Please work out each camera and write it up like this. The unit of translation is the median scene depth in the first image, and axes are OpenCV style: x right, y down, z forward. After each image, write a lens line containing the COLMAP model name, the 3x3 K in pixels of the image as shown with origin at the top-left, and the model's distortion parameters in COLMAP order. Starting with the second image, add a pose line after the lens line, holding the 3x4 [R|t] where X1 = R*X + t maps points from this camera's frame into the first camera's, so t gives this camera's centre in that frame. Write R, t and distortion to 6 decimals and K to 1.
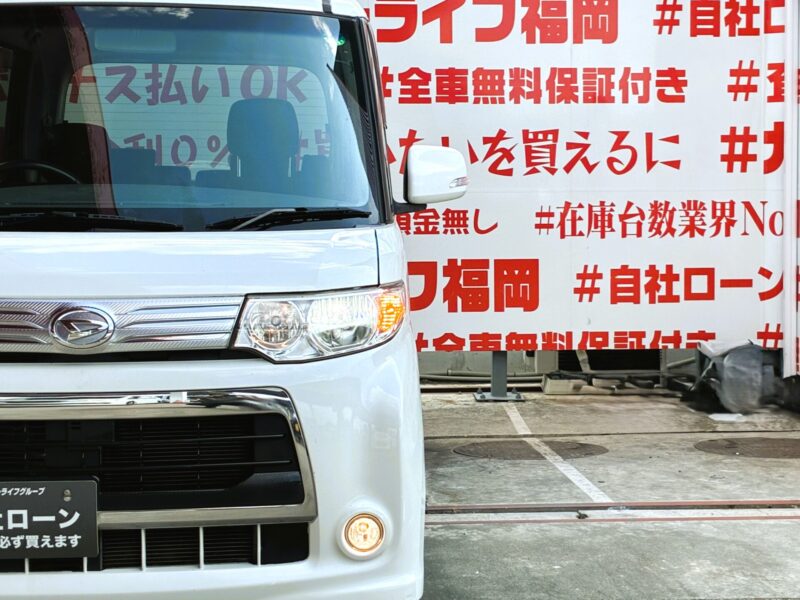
lens RADIAL K [[1561.5, 0, 477.0], [0, 1561.5, 302.2], [0, 0, 1]] dist [0.313939, -1.682833]
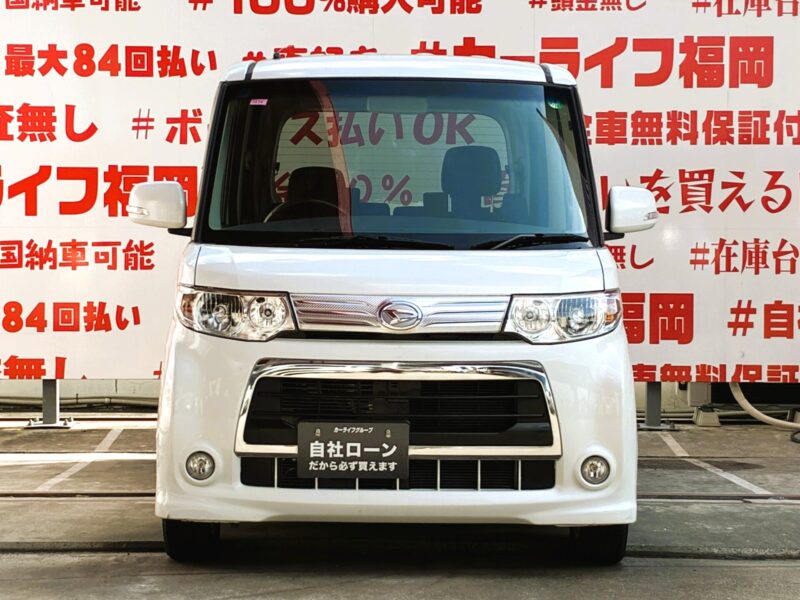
lens RADIAL K [[1959.4, 0, 400.0], [0, 1959.4, 300.0], [0, 0, 1]] dist [0.283758, -1.228869]
pose [[0.996208, 0.011260, -0.086266, -0.041790], [-0.014601, 0.999164, -0.038190, 0.029474], [0.085764, 0.039305, 0.995540, -0.318564]]
